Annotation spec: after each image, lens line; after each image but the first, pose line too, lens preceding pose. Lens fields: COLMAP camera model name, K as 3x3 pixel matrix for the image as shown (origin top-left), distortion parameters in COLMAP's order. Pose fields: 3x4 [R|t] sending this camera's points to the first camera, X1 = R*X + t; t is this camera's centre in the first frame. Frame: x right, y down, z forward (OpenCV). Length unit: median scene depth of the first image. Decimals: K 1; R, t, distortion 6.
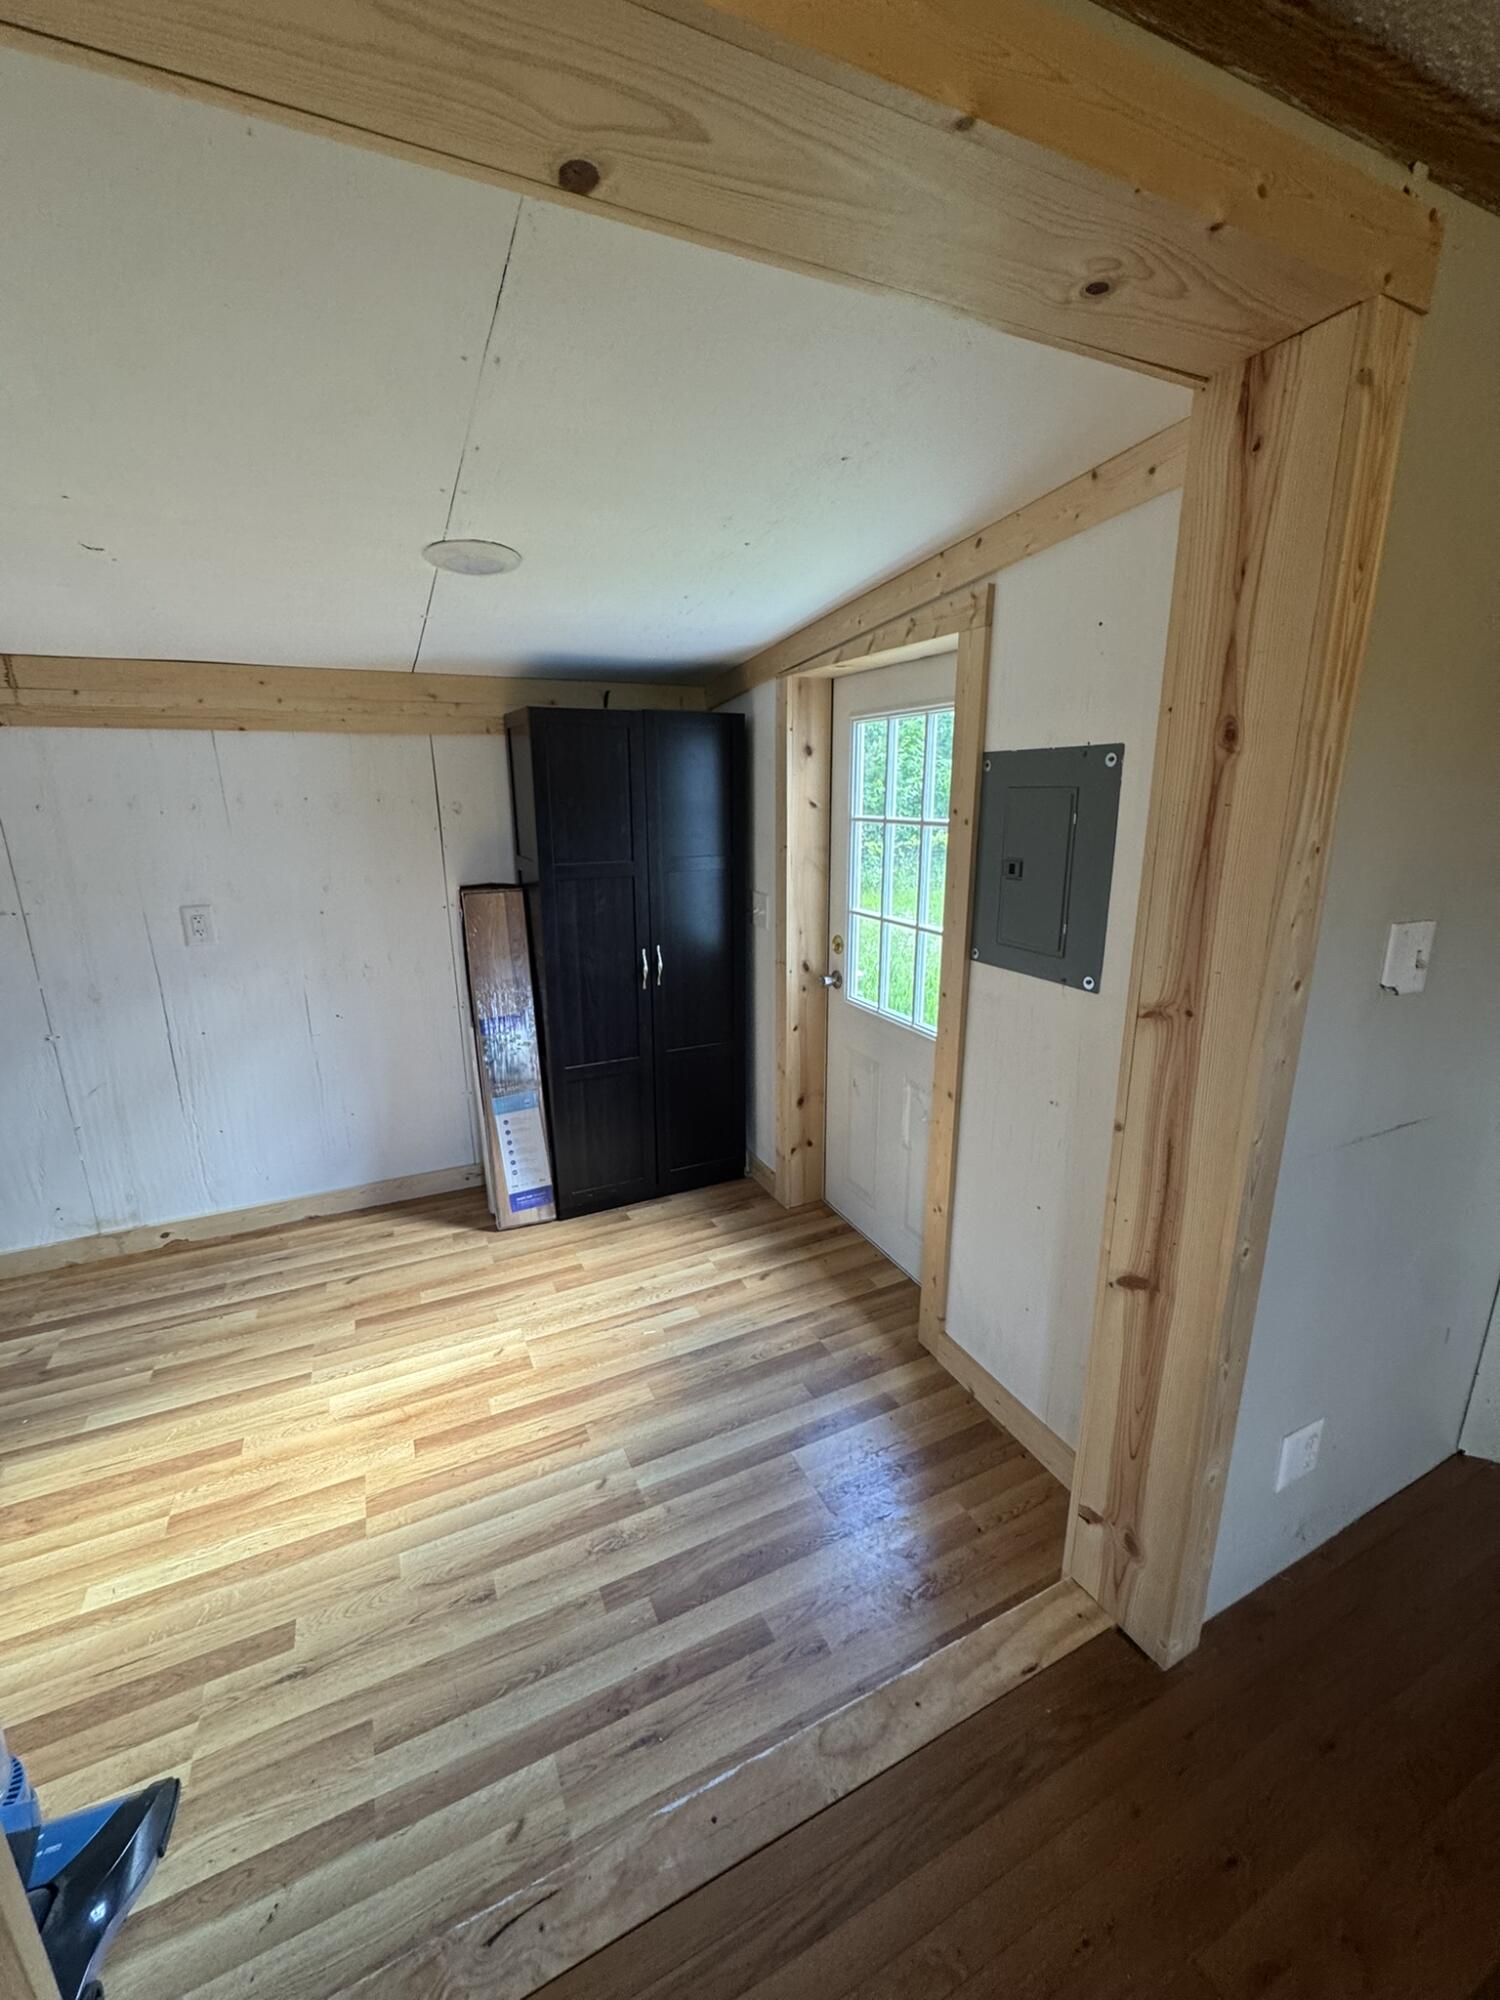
lens RADIAL K [[796.7, 0, 754.4], [0, 796.7, 998.5], [0, 0, 1]] dist [-0.004997, 0.000472]
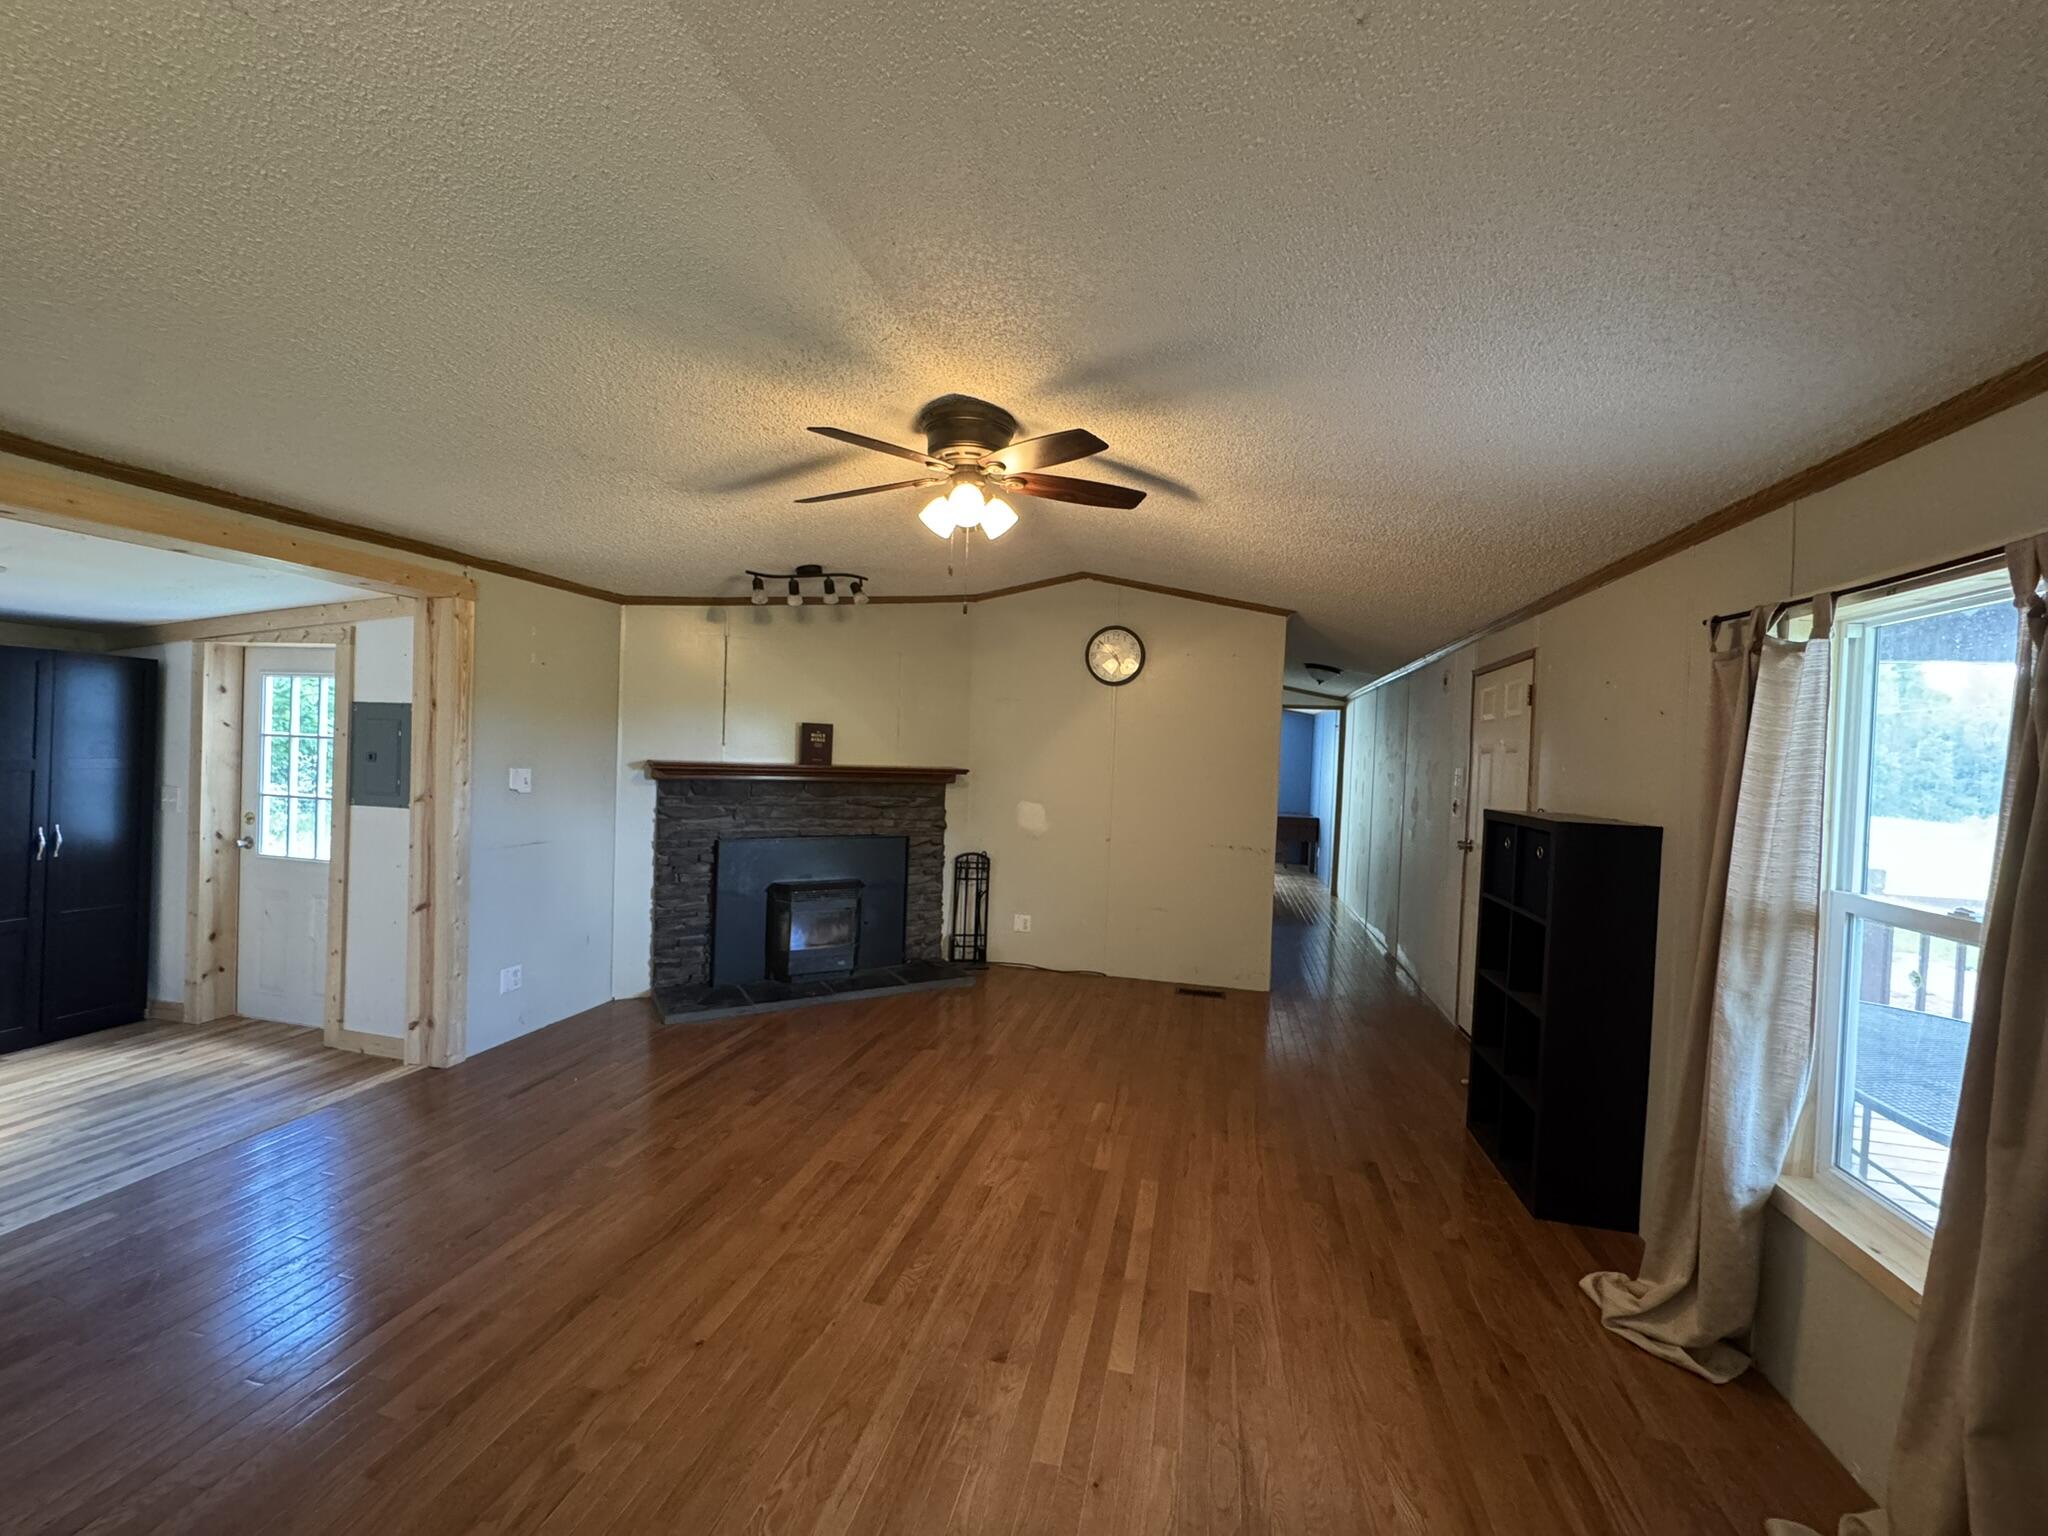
lens RADIAL K [[815.8, 0, 1022.0], [0, 815.8, 765.7], [0, 0, 1]] dist [-0.004997, 0.000472]
pose [[0.629652, 0.019784, 0.776626, -0.172519], [0.156356, 0.975993, -0.151629, 0.303337], [-0.760981, 0.216903, 0.611442, -1.075045]]
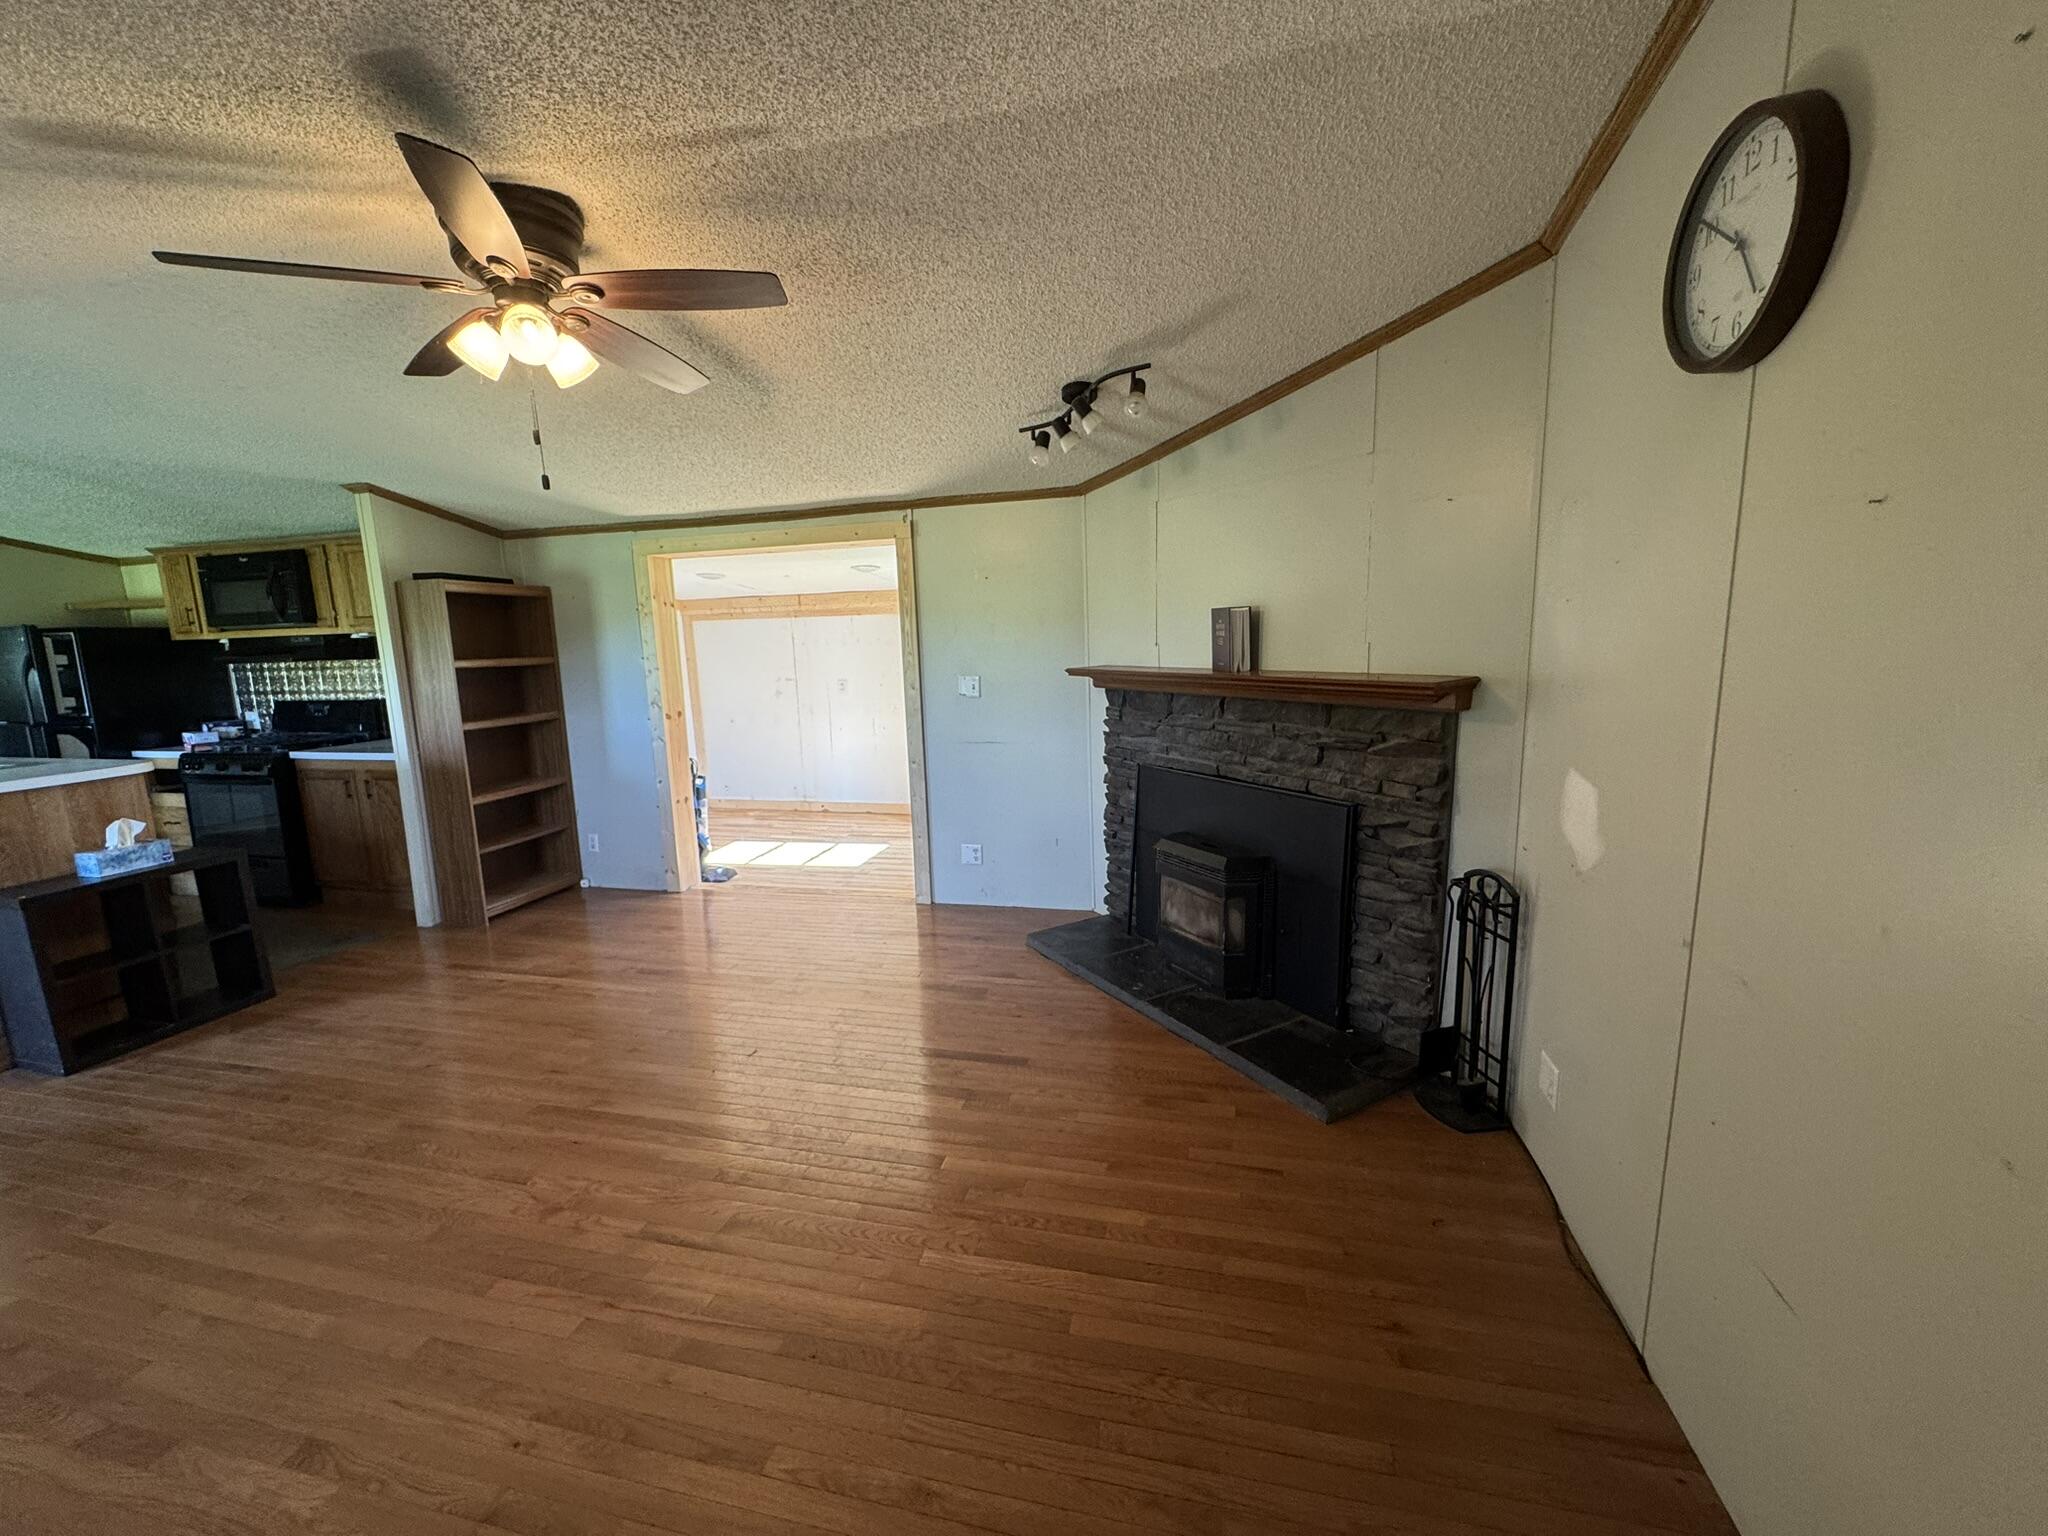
lens RADIAL K [[815.8, 0, 1025.0], [0, 815.8, 766.1], [0, 0, 1]] dist [-0.004997, 0.000472]
pose [[0.776781, 0.087927, -0.623602, 1.488054], [-0.136850, 0.990111, -0.030861, 0.169337], [0.614722, 0.109312, 0.781133, -0.720184]]
